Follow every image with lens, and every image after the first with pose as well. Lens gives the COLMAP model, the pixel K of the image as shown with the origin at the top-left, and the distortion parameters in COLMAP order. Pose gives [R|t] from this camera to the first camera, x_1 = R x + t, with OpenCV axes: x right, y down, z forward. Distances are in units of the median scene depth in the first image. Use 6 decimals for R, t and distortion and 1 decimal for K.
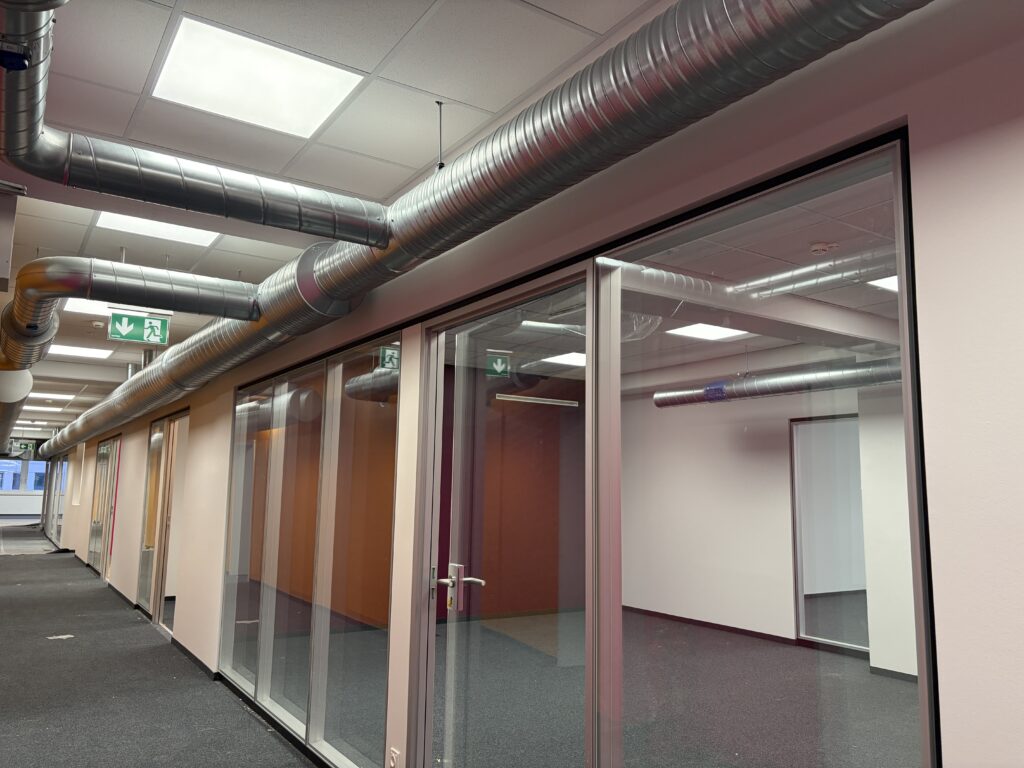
lens RADIAL K [[770.2, 0, 512.3], [0, 770.2, 381.9], [0, 0, 1]] dist [0.036954, -0.046548]
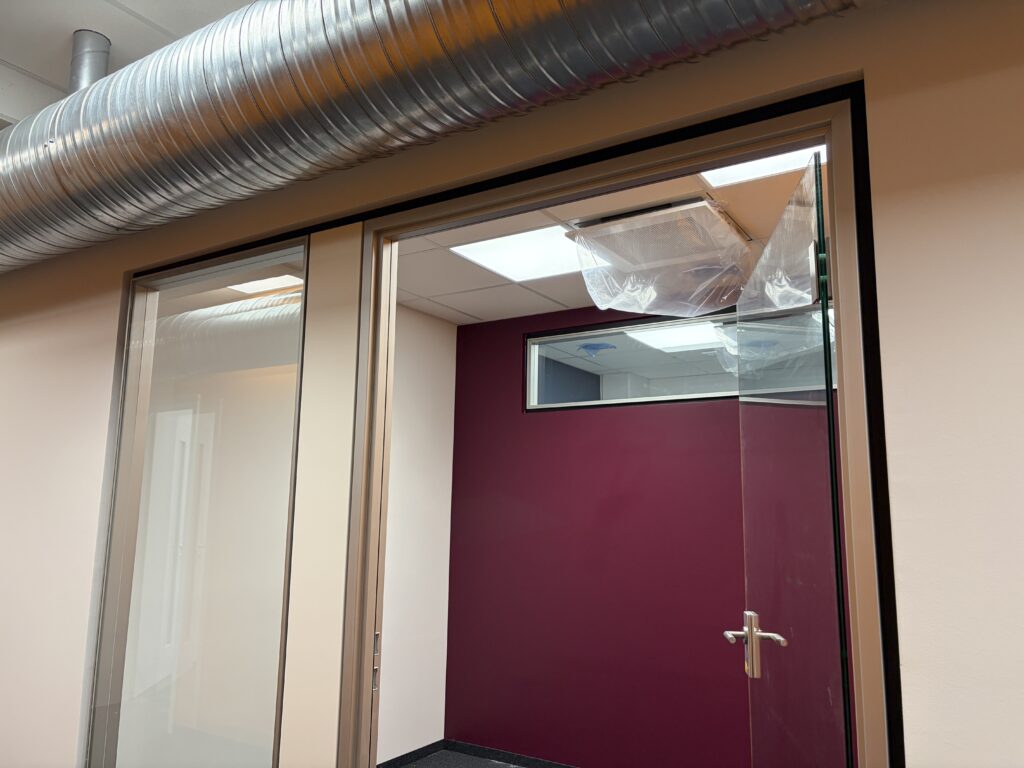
lens RADIAL K [[770.2, 0, 512.3], [0, 770.2, 381.9], [0, 0, 1]] dist [0.036954, -0.046548]
pose [[0.916083, 0.039415, 0.399048, -0.244178], [-0.041578, 0.999130, -0.003236, 0.051670], [-0.398828, -0.013628, 0.916924, 0.328673]]
